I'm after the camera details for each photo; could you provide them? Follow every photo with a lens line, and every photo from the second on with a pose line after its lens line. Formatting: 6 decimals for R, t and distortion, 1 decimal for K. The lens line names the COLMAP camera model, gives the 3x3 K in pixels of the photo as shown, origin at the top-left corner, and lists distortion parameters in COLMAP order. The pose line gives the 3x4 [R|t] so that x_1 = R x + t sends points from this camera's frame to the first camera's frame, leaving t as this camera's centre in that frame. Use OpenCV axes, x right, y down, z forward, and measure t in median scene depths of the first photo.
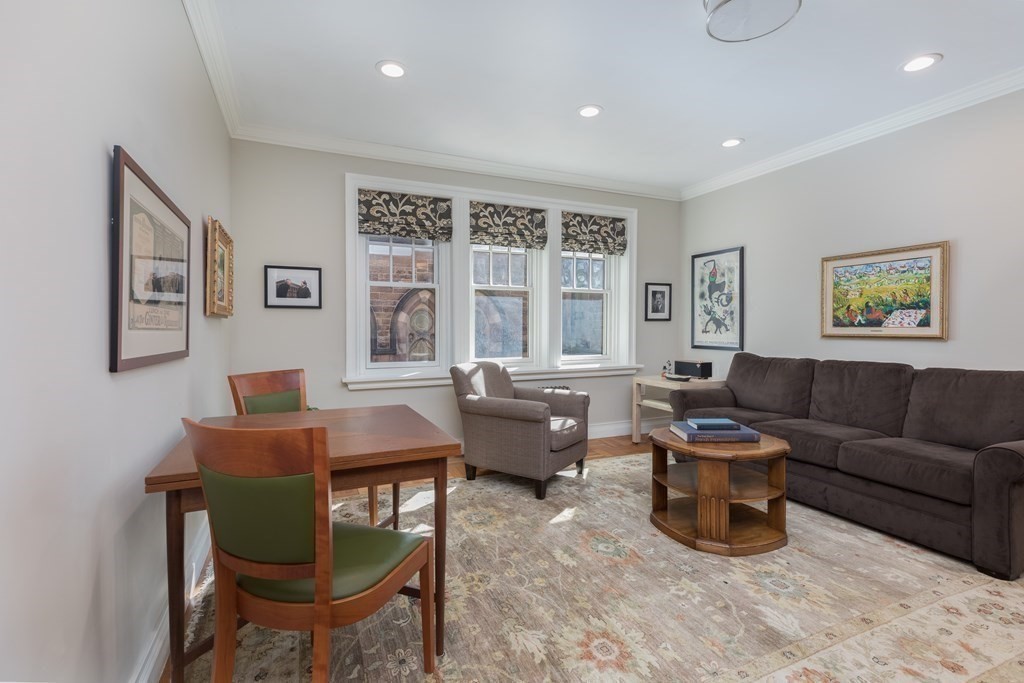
lens RADIAL K [[479.5, 0, 507.0], [0, 479.5, 336.8], [0, 0, 1]] dist [0.005075, 0.000740]
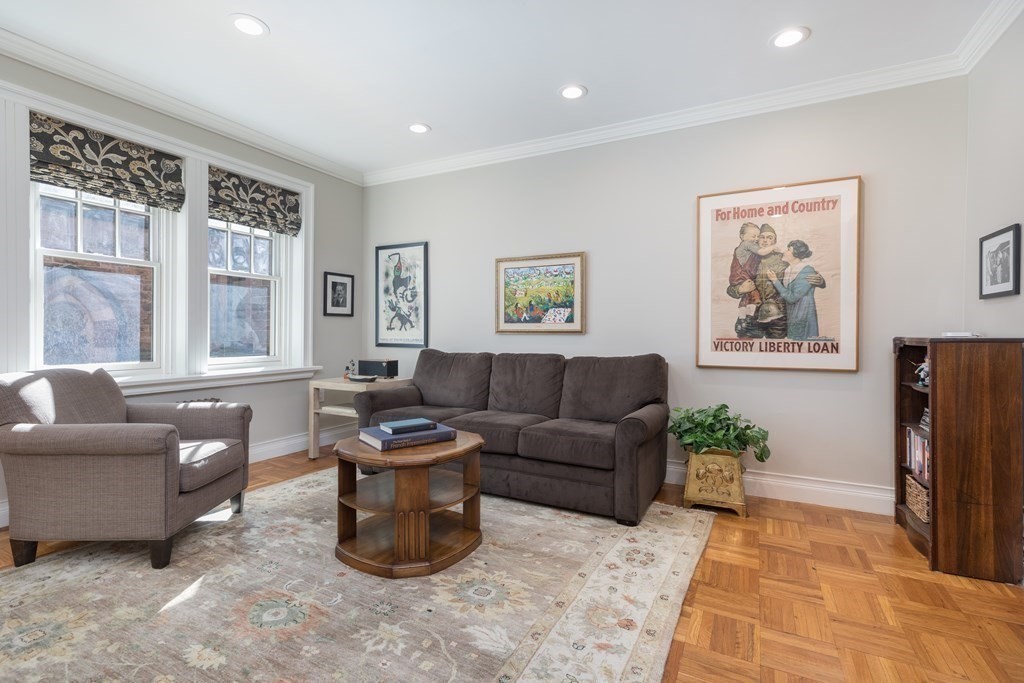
lens RADIAL K [[482.9, 0, 520.7], [0, 482.9, 335.9], [0, 0, 1]] dist [0.010631, -0.000231]
pose [[0.780081, 0.001372, 0.625677, 0.025721], [0.006263, 0.999930, -0.010001, 0.020402], [-0.625647, 0.011720, 0.780018, 0.133202]]
